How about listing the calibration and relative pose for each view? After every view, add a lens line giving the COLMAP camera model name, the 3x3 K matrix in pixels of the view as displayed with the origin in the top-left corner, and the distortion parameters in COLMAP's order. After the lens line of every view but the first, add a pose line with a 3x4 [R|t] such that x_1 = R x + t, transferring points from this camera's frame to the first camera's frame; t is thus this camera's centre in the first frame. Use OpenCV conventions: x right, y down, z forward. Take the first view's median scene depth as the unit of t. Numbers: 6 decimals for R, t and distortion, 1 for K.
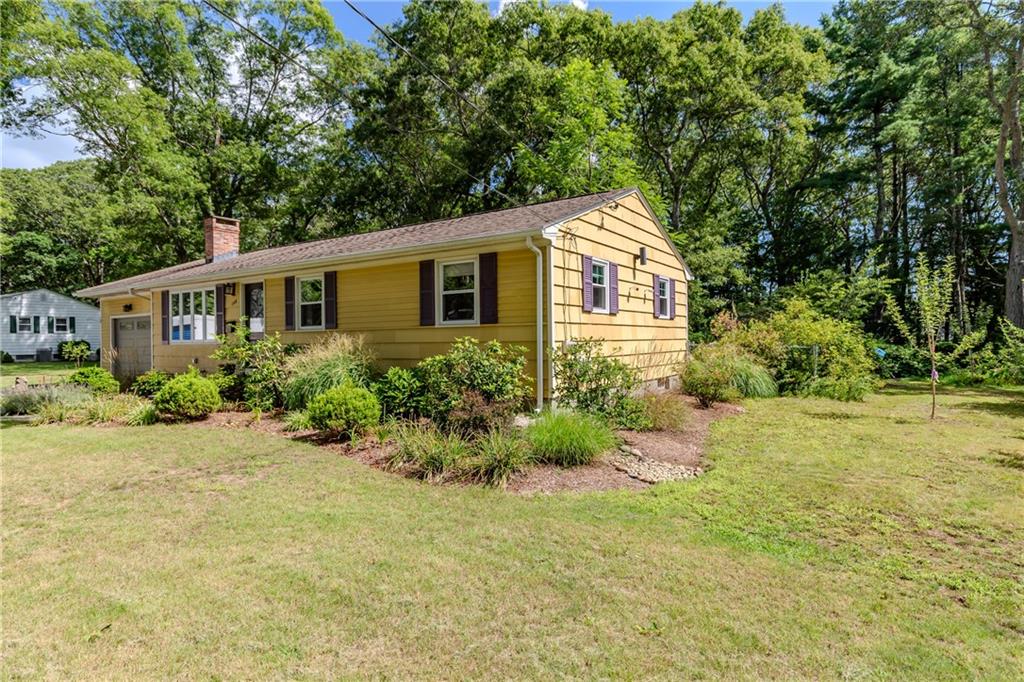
lens RADIAL K [[584.5, 0, 510.3], [0, 584.5, 340.2], [0, 0, 1]] dist [0.018015, 0.002937]
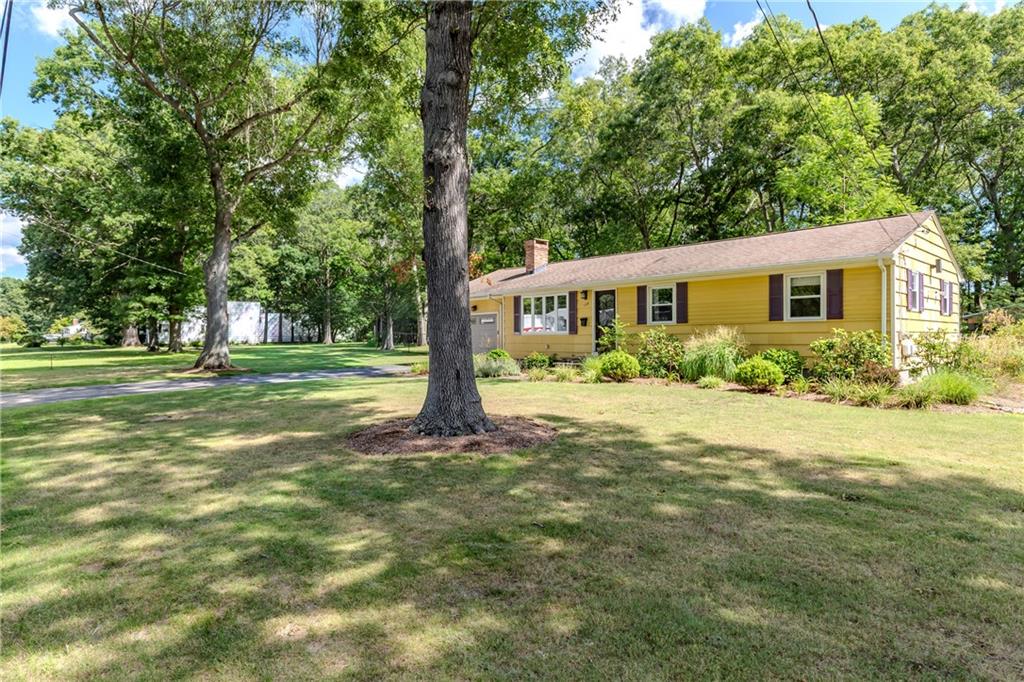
lens RADIAL K [[584.5, 0, 513.1], [0, 584.5, 342.2], [0, 0, 1]] dist [0.018015, 0.002937]
pose [[0.972842, 0.009360, -0.231280, -0.319504], [-0.007238, 0.999924, 0.010019, 0.013086], [0.231356, -0.008073, 0.972836, -0.392625]]
